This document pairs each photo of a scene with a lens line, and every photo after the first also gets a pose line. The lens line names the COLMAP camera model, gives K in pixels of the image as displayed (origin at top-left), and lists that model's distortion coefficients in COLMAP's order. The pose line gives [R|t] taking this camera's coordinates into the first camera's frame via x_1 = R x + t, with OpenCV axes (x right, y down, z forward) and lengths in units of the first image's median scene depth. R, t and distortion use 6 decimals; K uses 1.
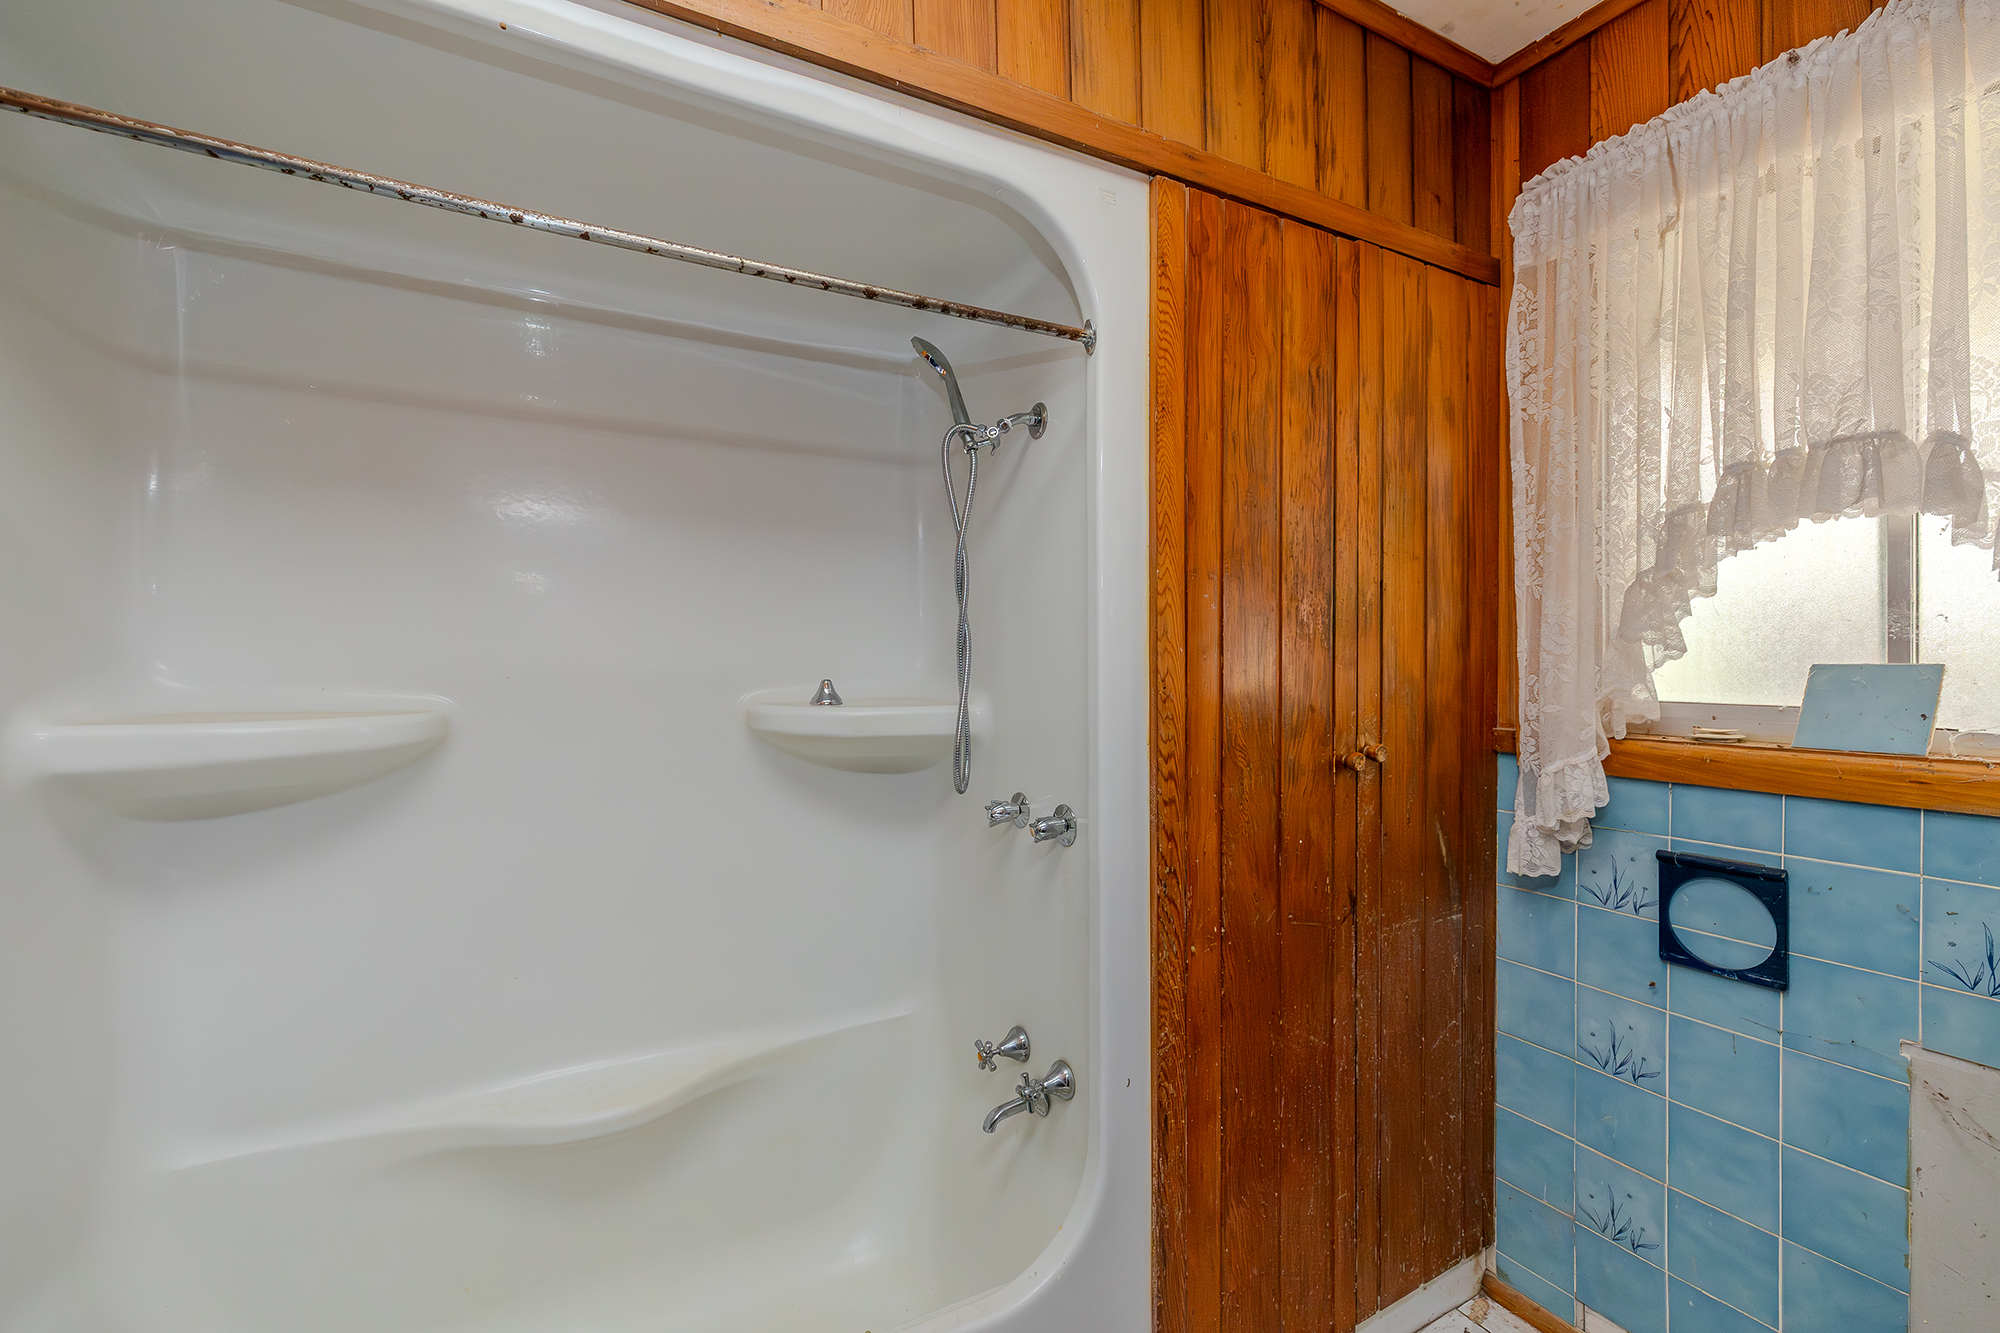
lens RADIAL K [[858.7, 0, 1013.1], [0, 858.7, 665.7], [0, 0, 1]] dist [0.001643, 0.001513]
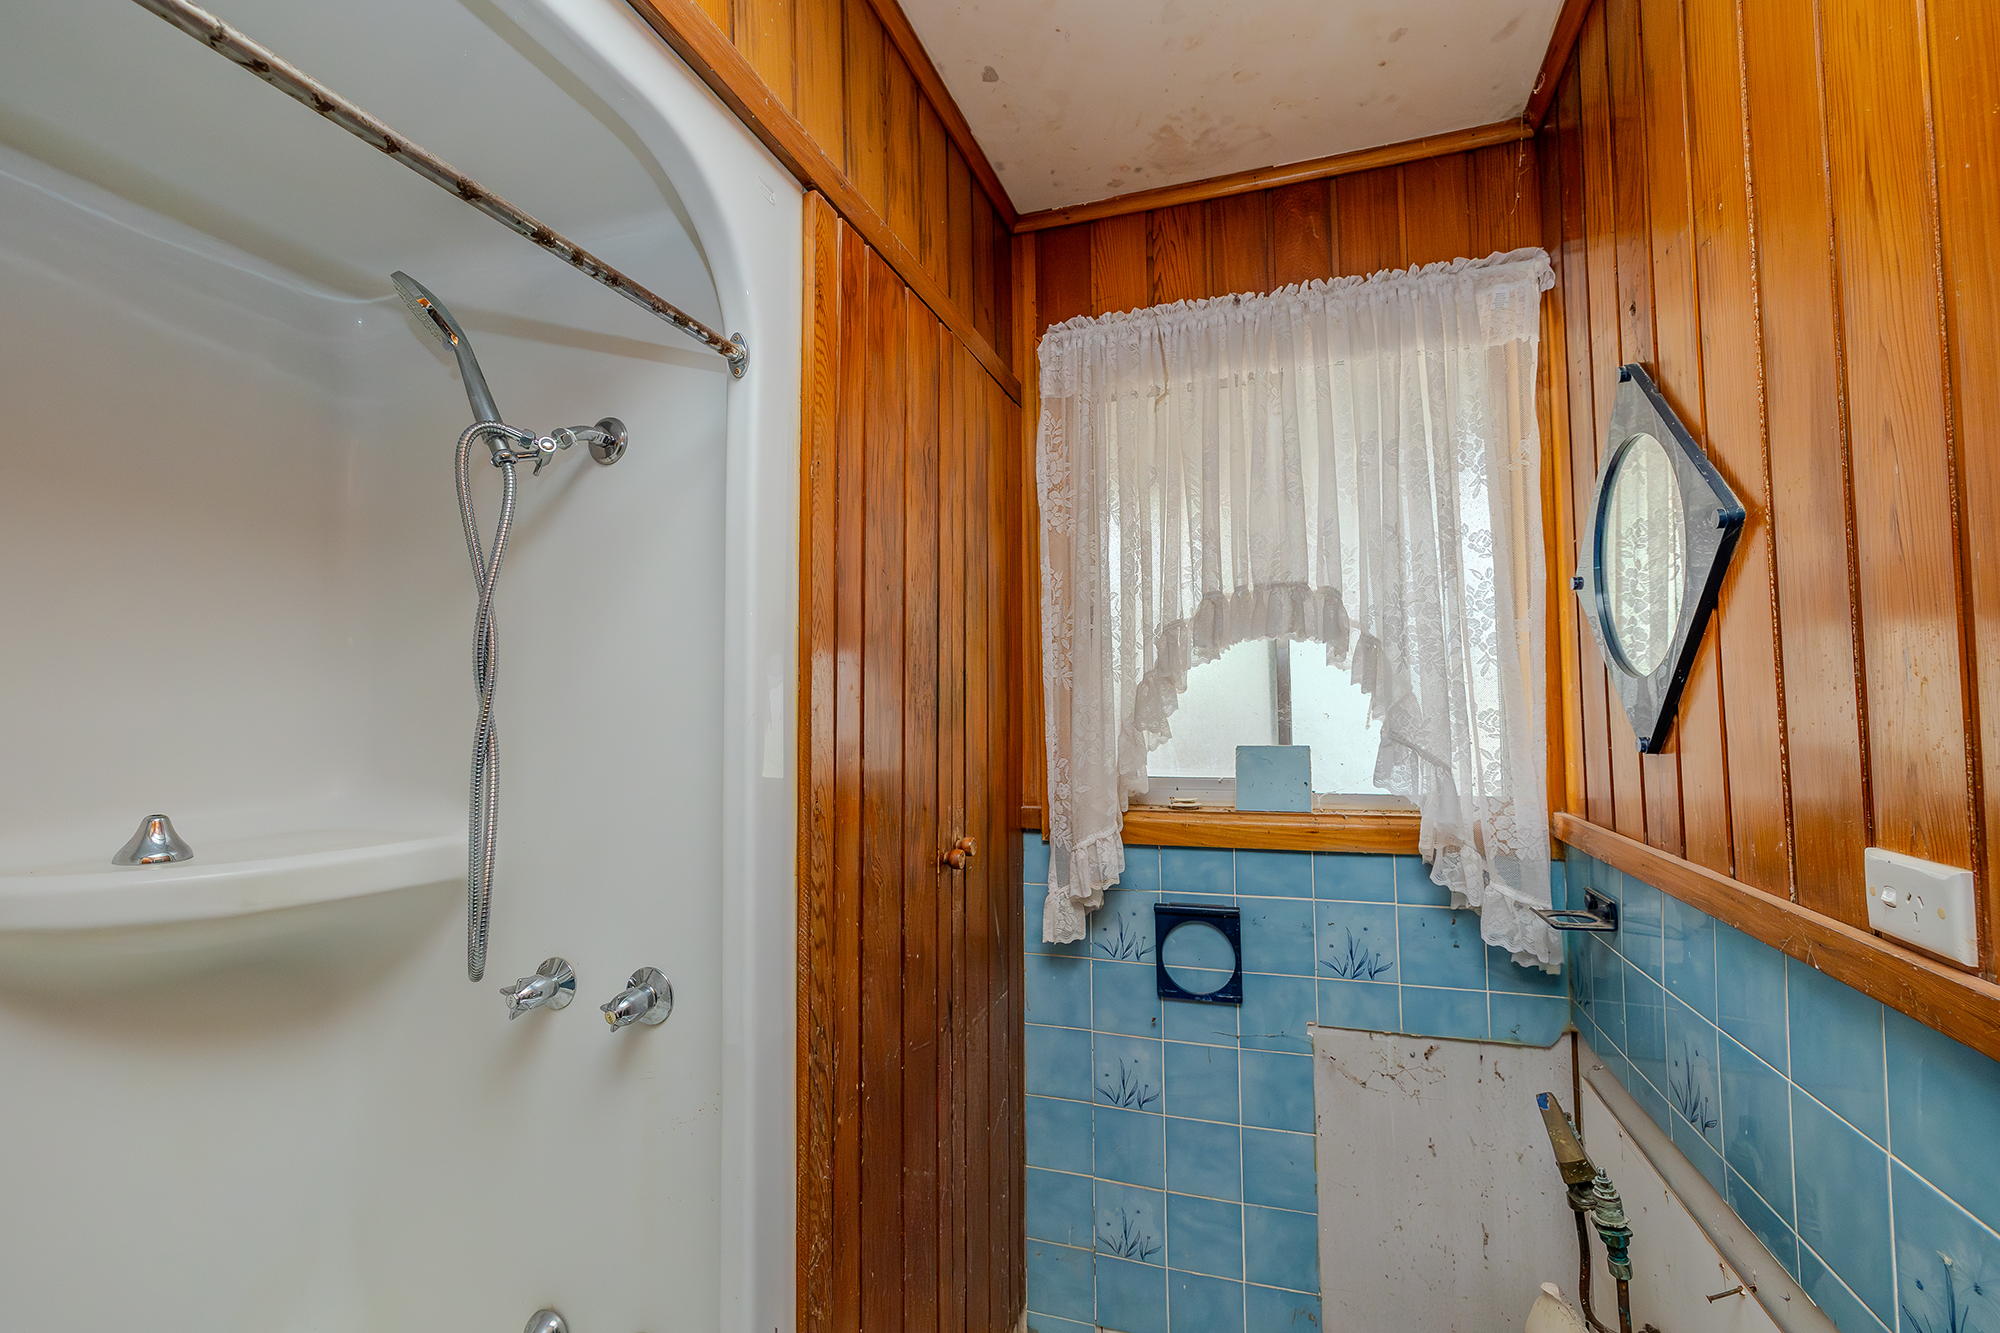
lens RADIAL K [[858.7, 0, 1013.1], [0, 858.7, 665.7], [0, 0, 1]] dist [0.001643, 0.001513]
pose [[0.734642, 0.032771, 0.677663, -0.217170], [0.010317, 0.998178, -0.059455, -0.047542], [-0.678376, 0.050670, 0.732965, 0.243686]]
